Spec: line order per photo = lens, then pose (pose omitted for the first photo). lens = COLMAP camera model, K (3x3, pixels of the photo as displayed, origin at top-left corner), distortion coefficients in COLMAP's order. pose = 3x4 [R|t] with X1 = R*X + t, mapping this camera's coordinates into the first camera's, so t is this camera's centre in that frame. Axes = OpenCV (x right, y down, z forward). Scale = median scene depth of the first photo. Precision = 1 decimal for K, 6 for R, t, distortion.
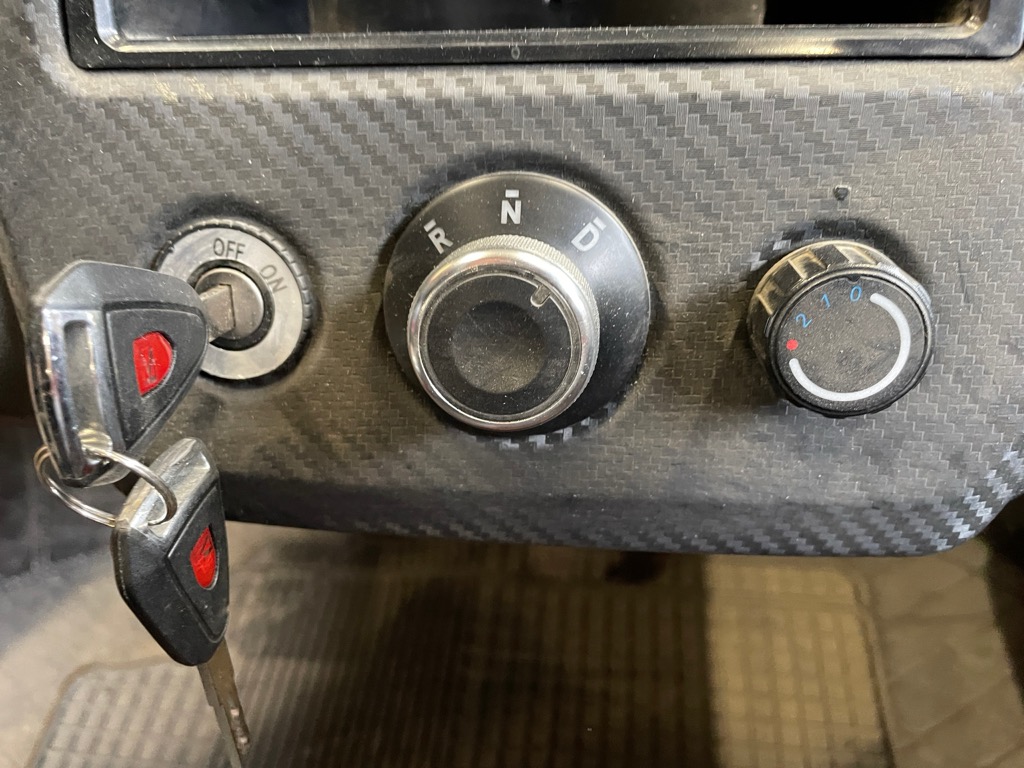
lens RADIAL K [[791.0, 0, 526.0], [0, 791.0, 375.0], [0, 0, 1]] dist [0.066348, -0.110518]
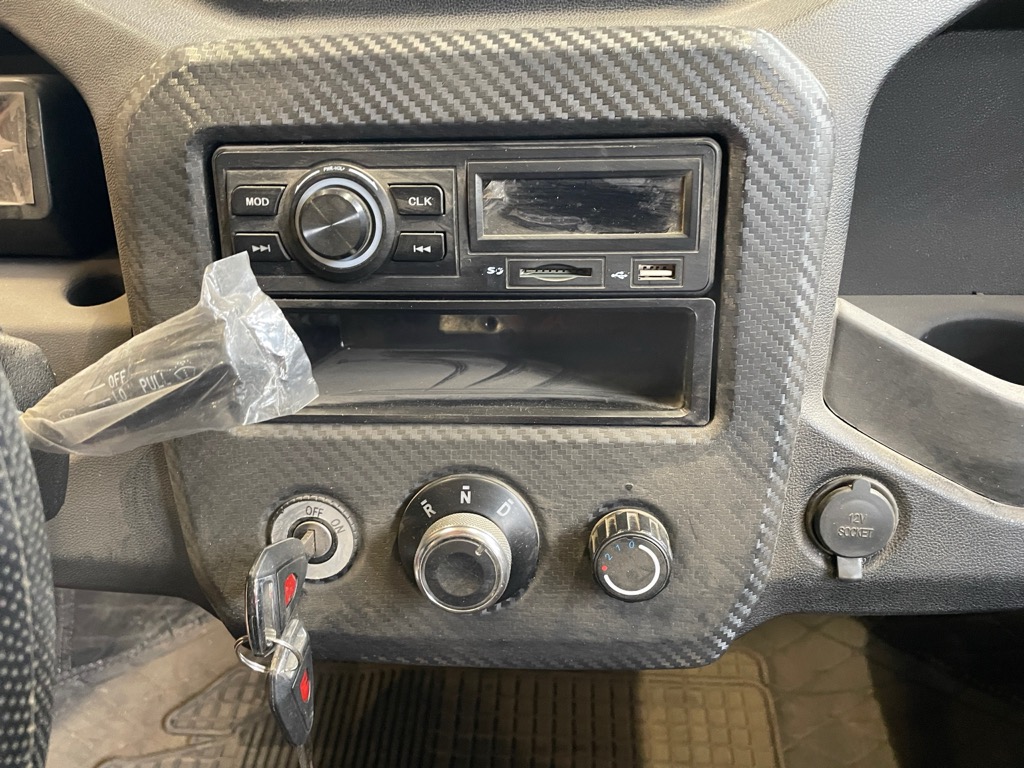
lens RADIAL K [[770.2, 0, 511.5], [0, 770.2, 378.3], [0, 0, 1]] dist [0.084767, -0.108223]
pose [[0.999168, -0.019673, 0.035719, 0.030149], [0.022842, 0.995624, -0.090613, -0.300251], [-0.033780, 0.091354, 0.995245, -0.873150]]
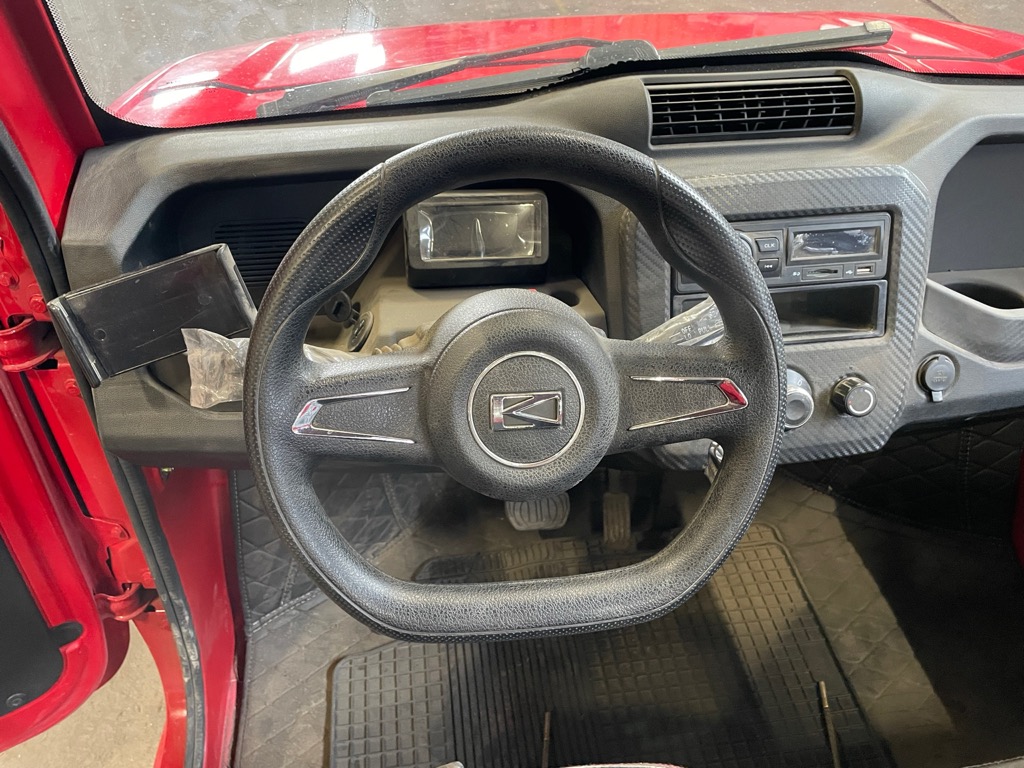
lens RADIAL K [[770.2, 0, 511.5], [0, 770.2, 378.3], [0, 0, 1]] dist [0.084767, -0.108223]
pose [[0.967595, -0.107332, 0.228562, -2.223631], [0.126921, 0.989240, -0.072765, -0.083382], [-0.218292, 0.099416, 0.970806, -2.555833]]
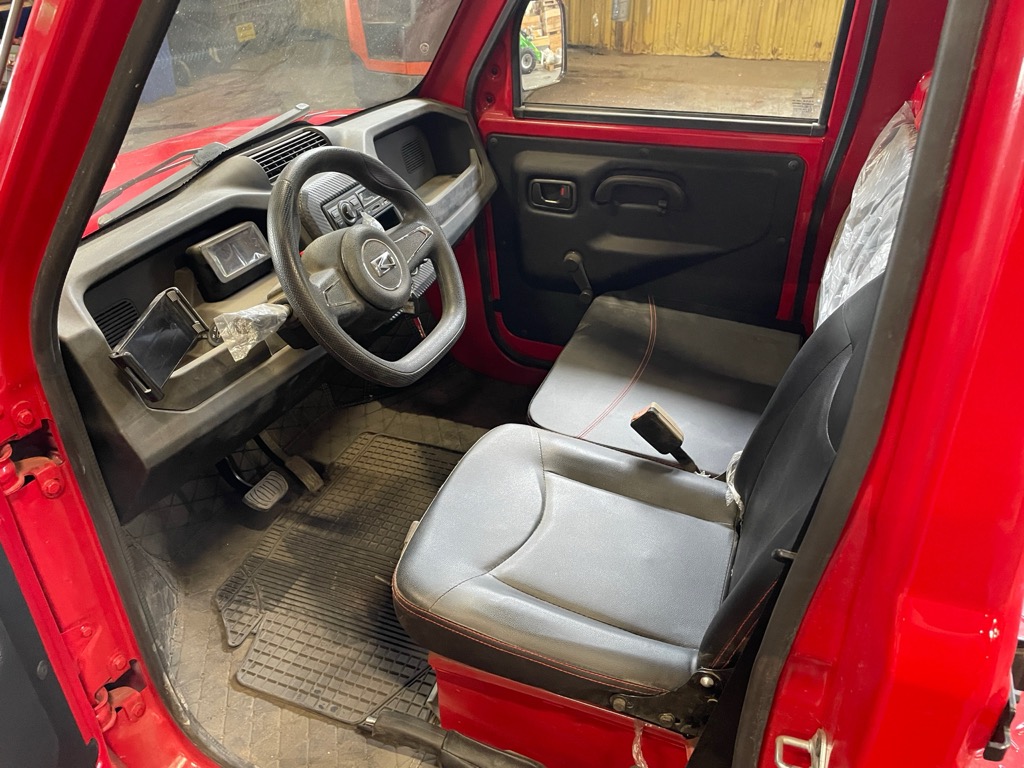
lens RADIAL K [[769.9, 0, 508.3], [0, 769.9, 373.1], [0, 0, 1]] dist [0.085562, -0.112703]
pose [[0.247716, -0.454578, 0.855567, -6.959415], [0.703432, 0.691629, 0.163806, 0.133535], [-0.666198, 0.561256, 0.491092, -3.024419]]
